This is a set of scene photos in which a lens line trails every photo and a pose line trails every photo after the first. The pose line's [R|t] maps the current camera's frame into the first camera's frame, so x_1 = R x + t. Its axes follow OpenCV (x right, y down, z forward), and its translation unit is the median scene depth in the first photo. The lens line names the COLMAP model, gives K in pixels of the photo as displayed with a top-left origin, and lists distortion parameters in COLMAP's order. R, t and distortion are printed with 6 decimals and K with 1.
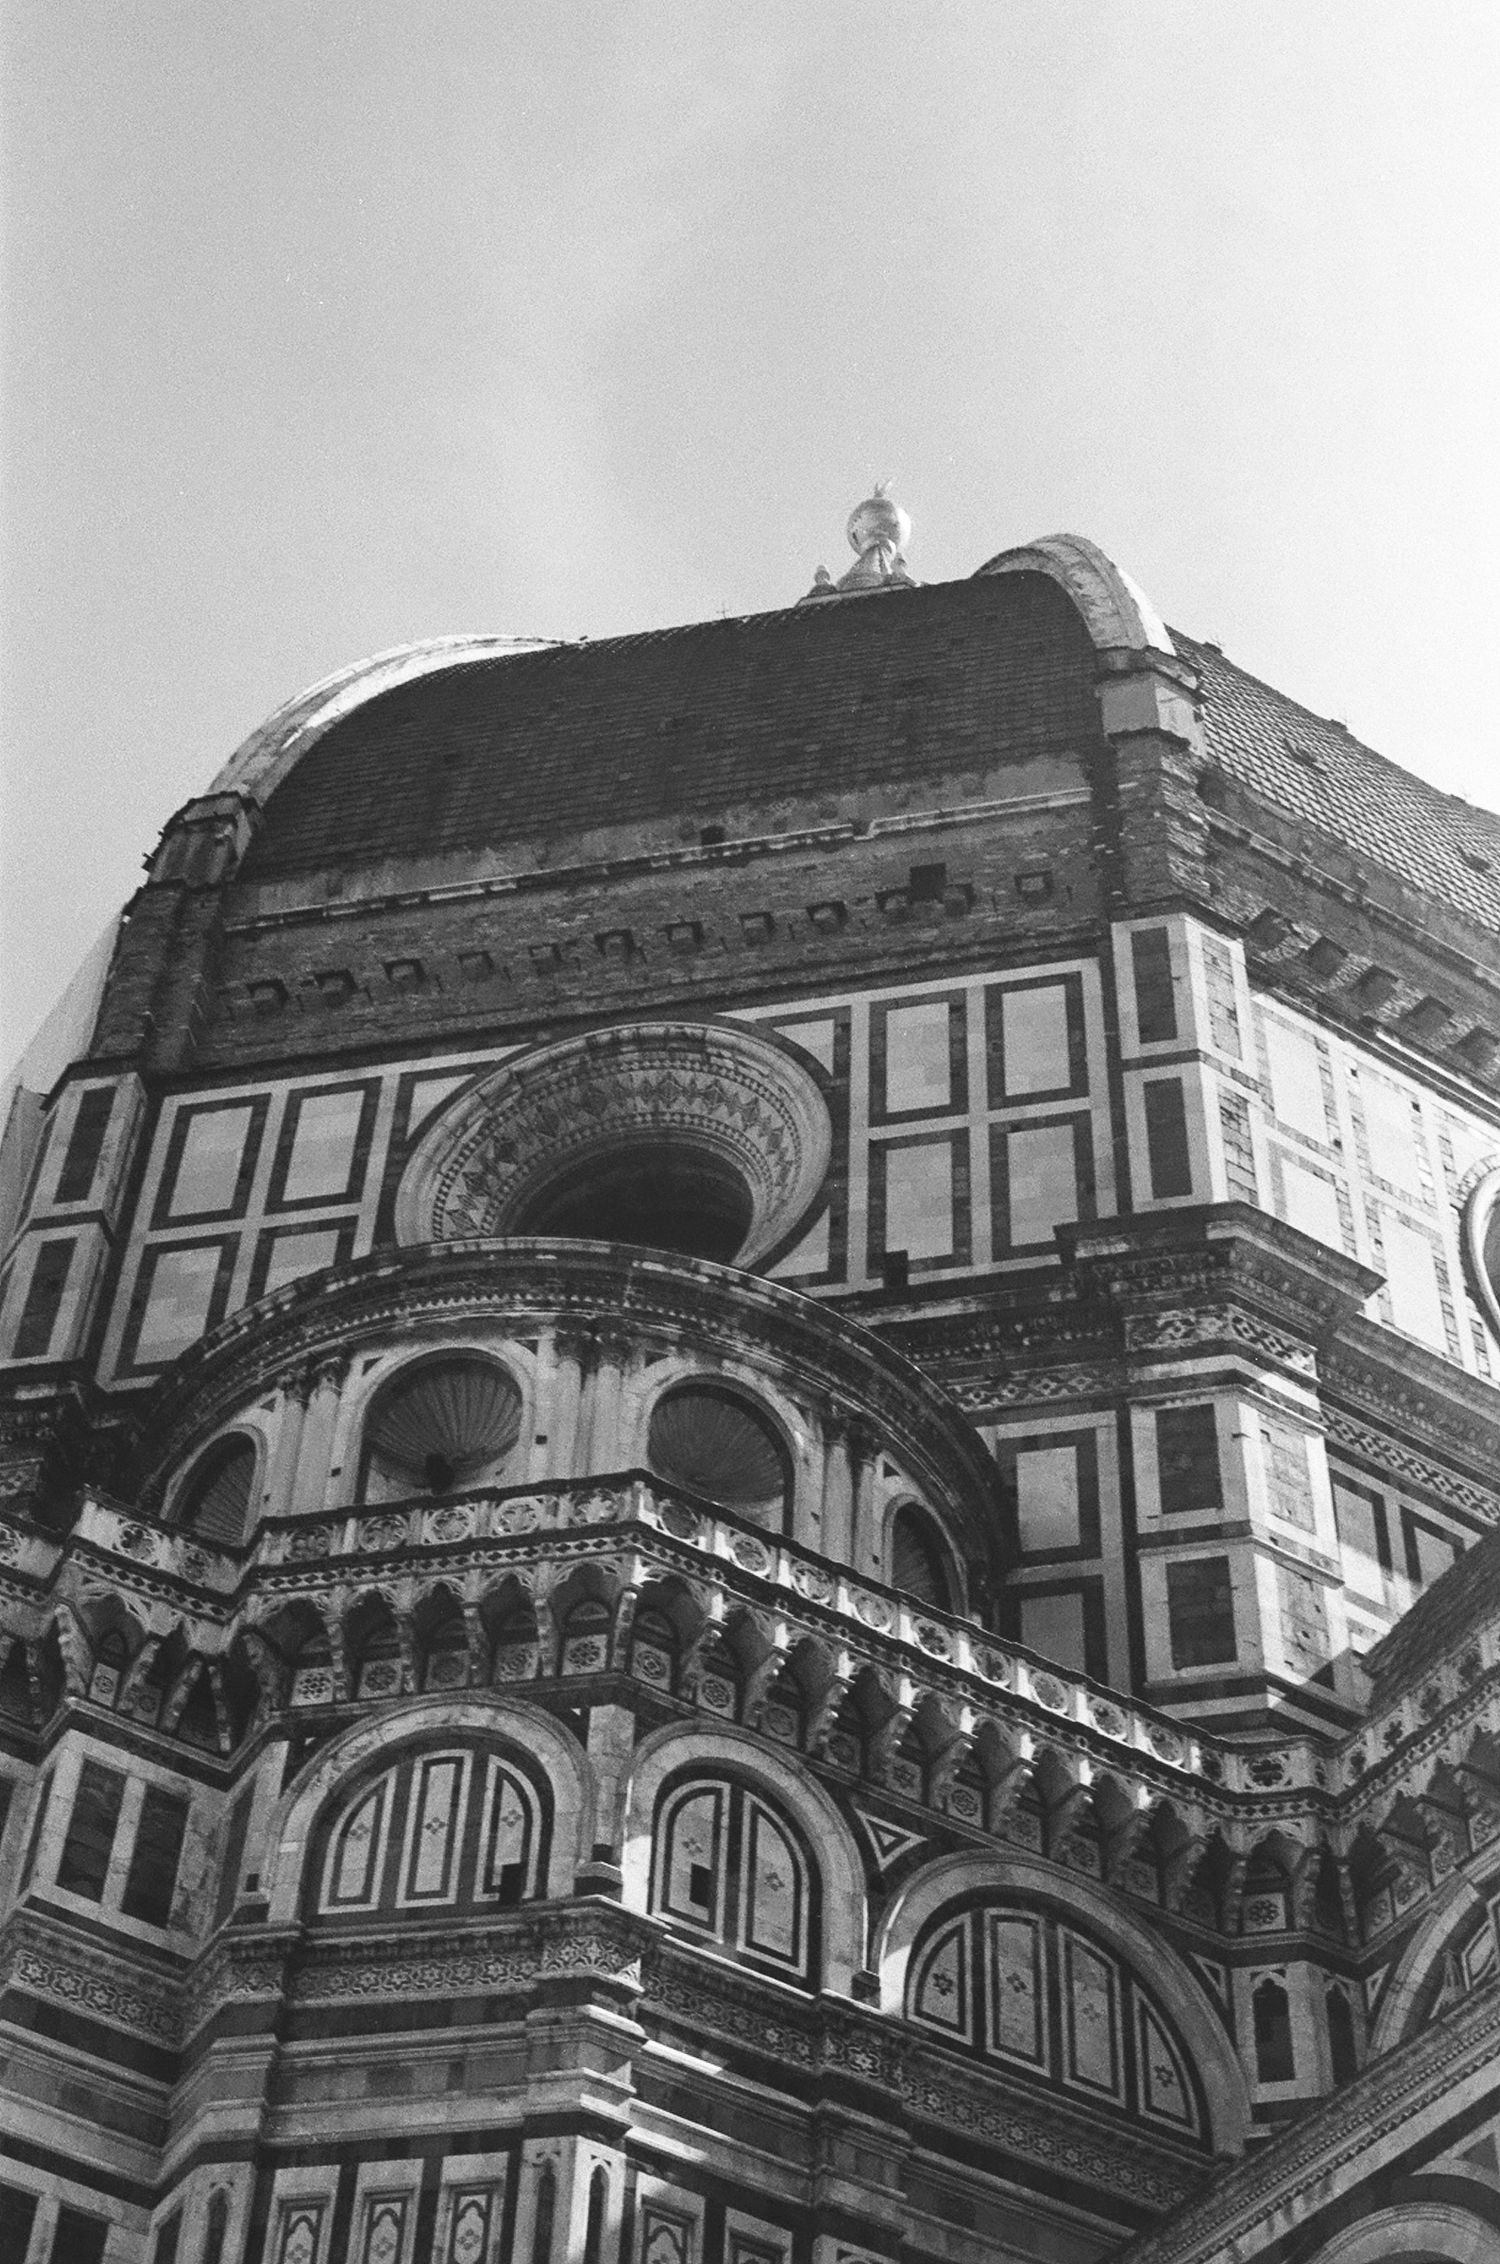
lens RADIAL K [[3424.5, 0, 740.1], [0, 3424.5, 1133.3], [0, 0, 1]] dist [-0.067439, 0.000000]
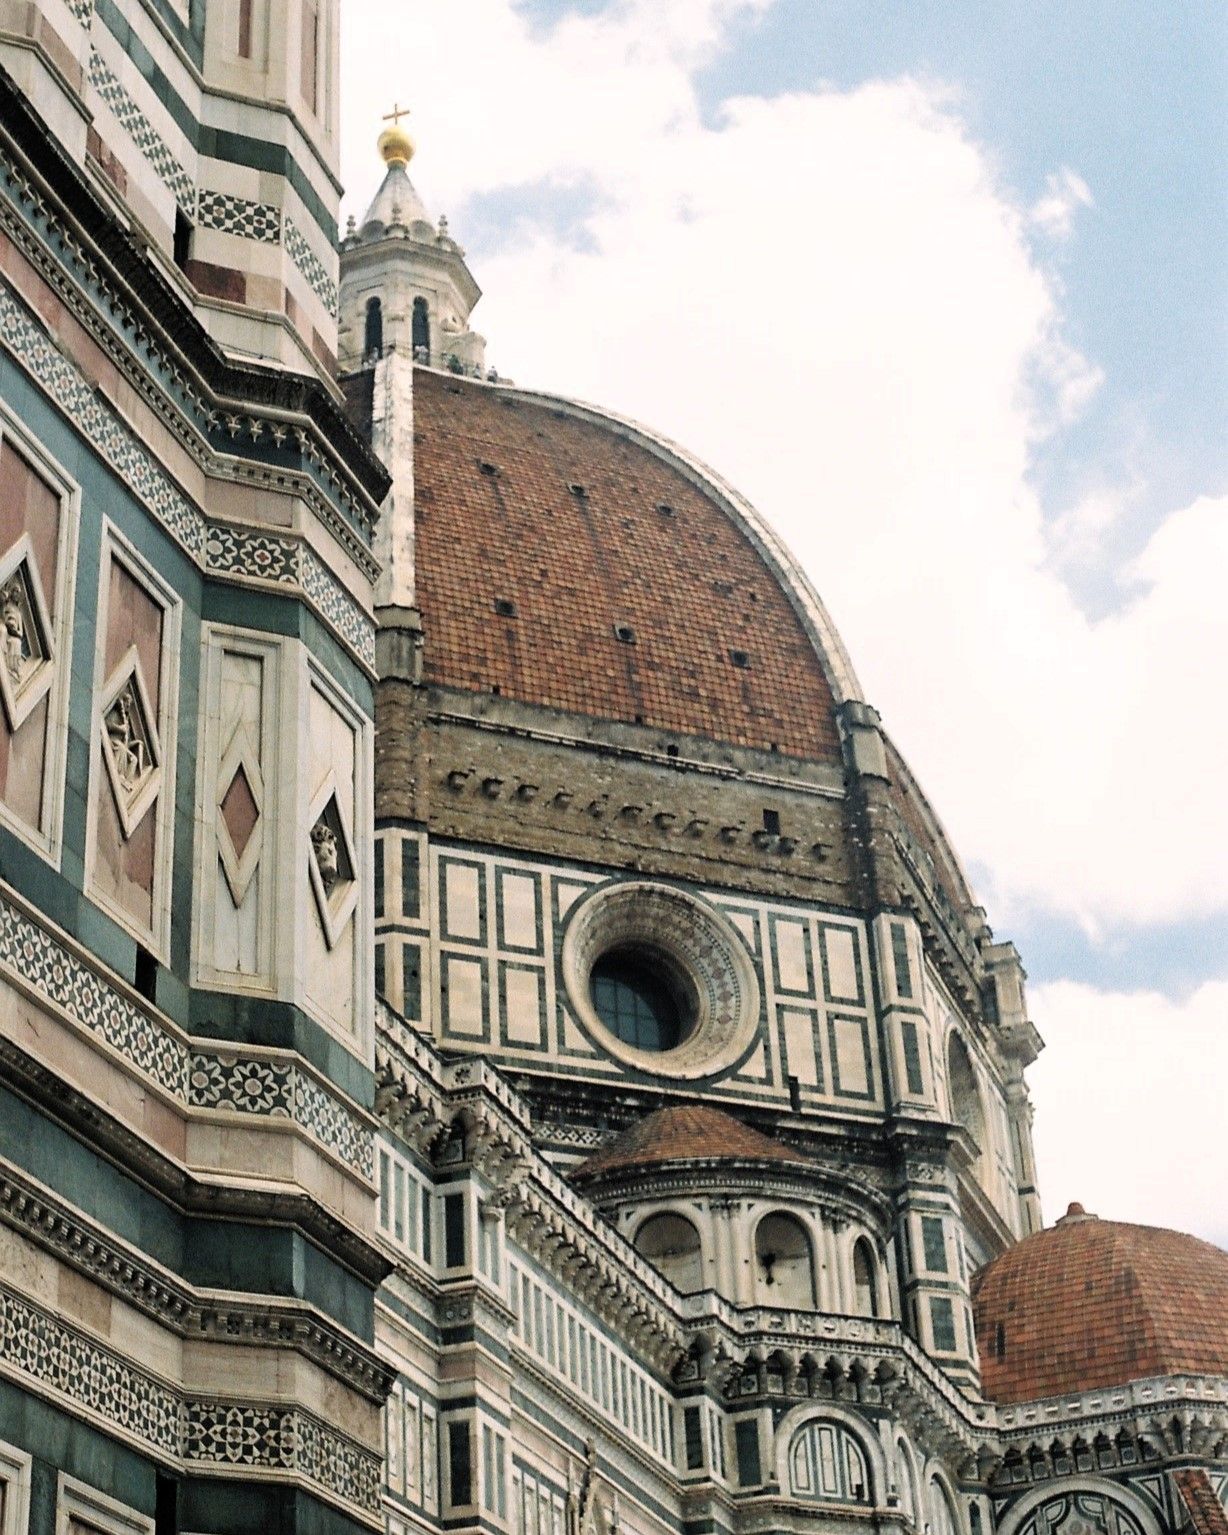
lens RADIAL K [[2793.6, 0, 612.0], [0, 2793.6, 769.9], [0, 0, 1]] dist [-0.118446, 0.000000]
pose [[0.795733, 0.240930, 0.555664, -1.038149], [-0.400919, 0.897217, 0.185109, -0.406213], [-0.453953, -0.370073, 0.810538, -0.304864]]
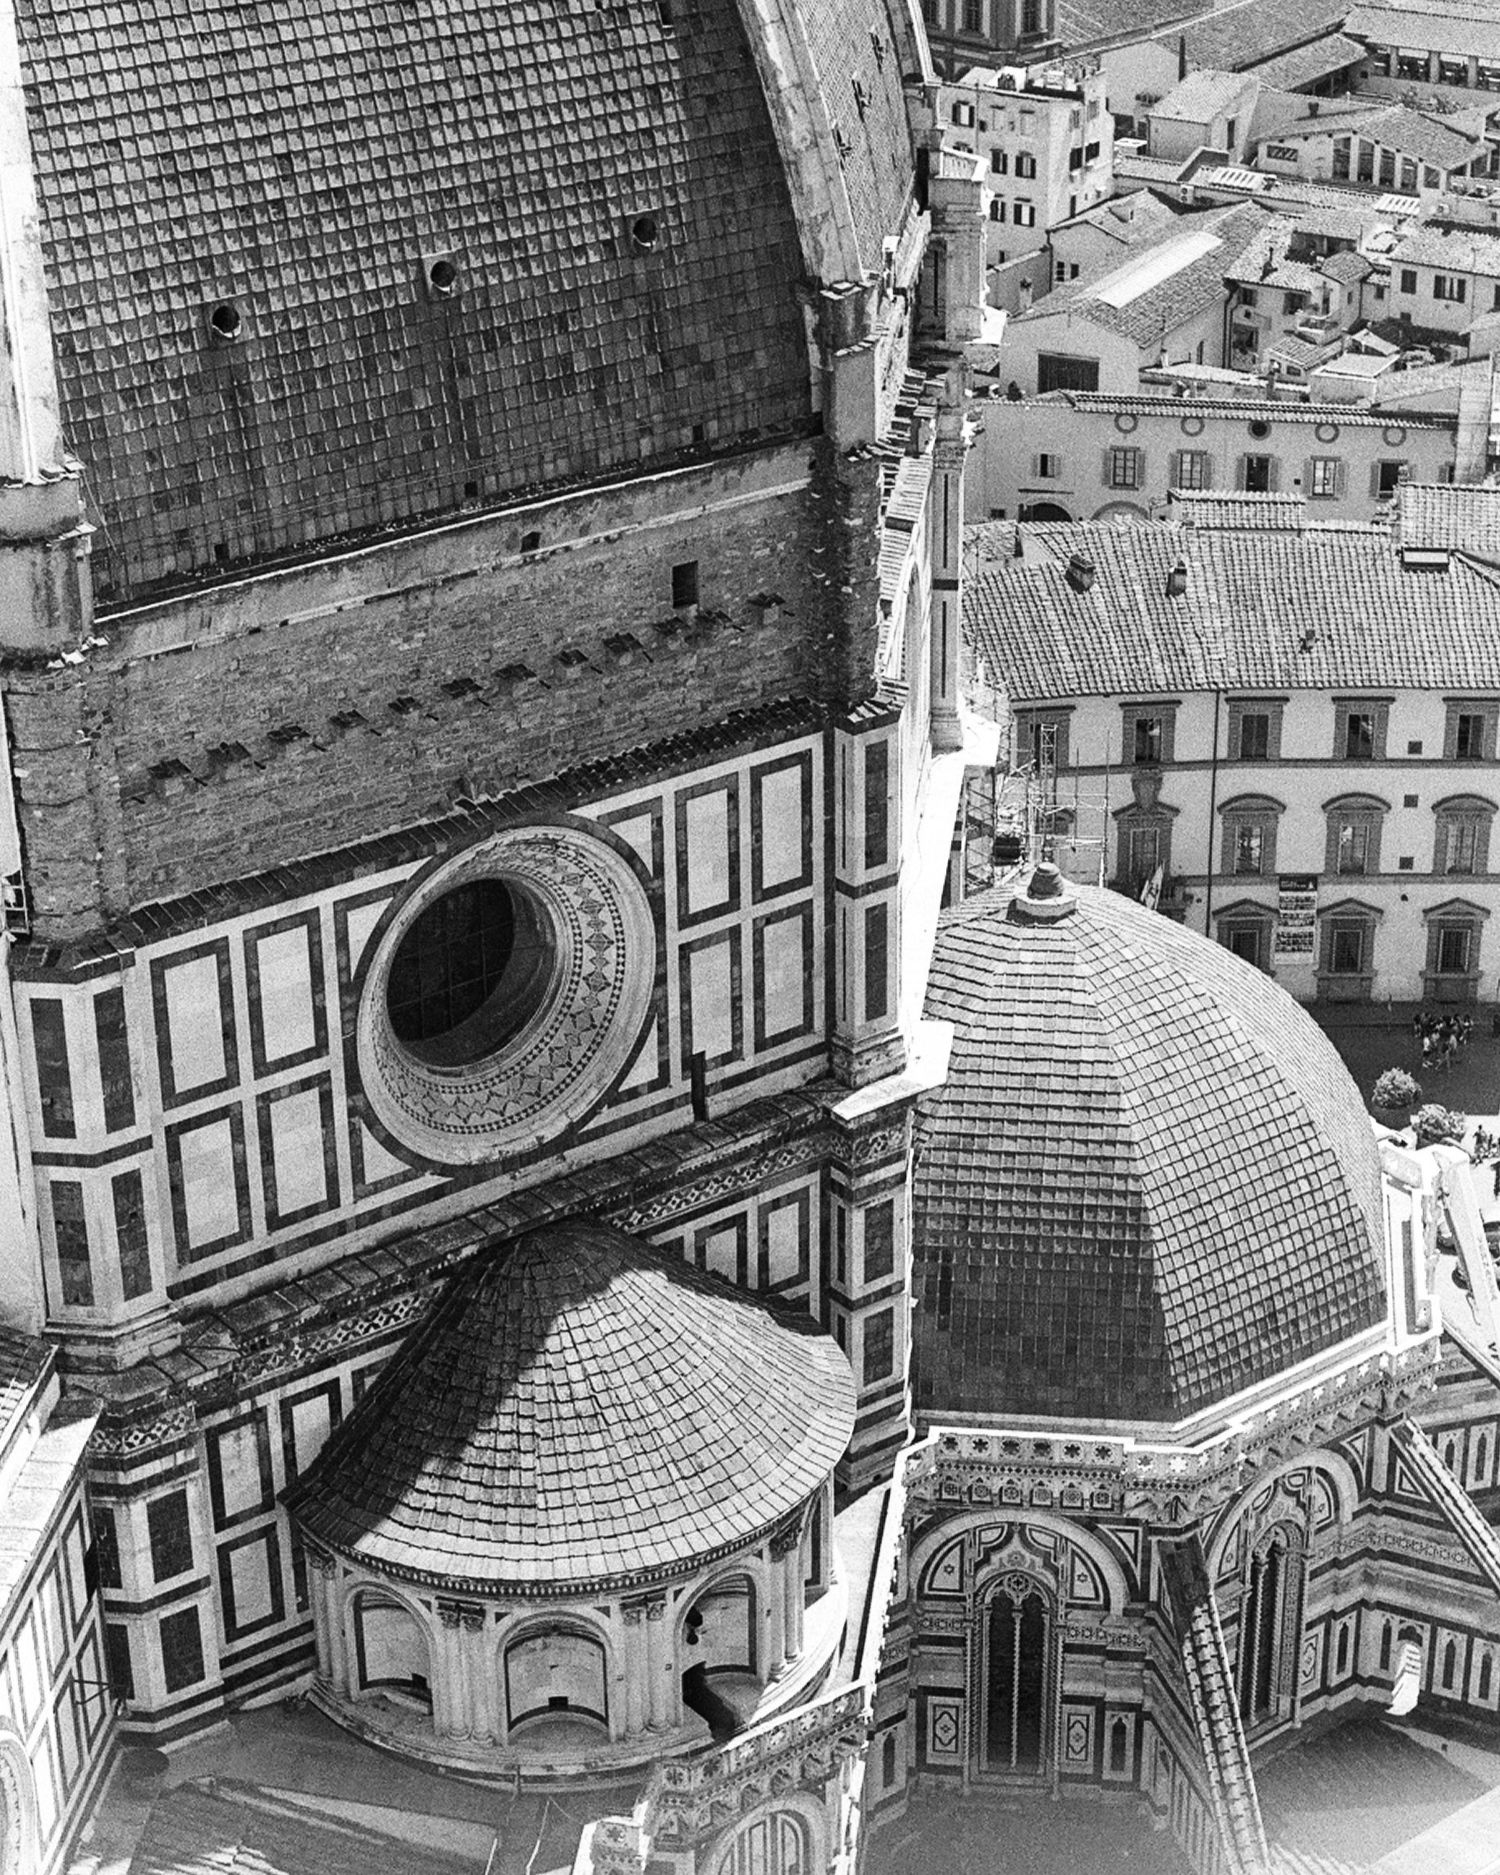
lens RADIAL K [[3621.9, 0, 757.4], [0, 3621.9, 932.7], [0, 0, 1]] dist [-0.091071, 0.000000]
pose [[0.641203, -0.376335, 0.668752, -0.864081], [-0.554240, 0.375618, 0.742785, -1.040858], [-0.530731, -0.846926, 0.032267, 0.940683]]
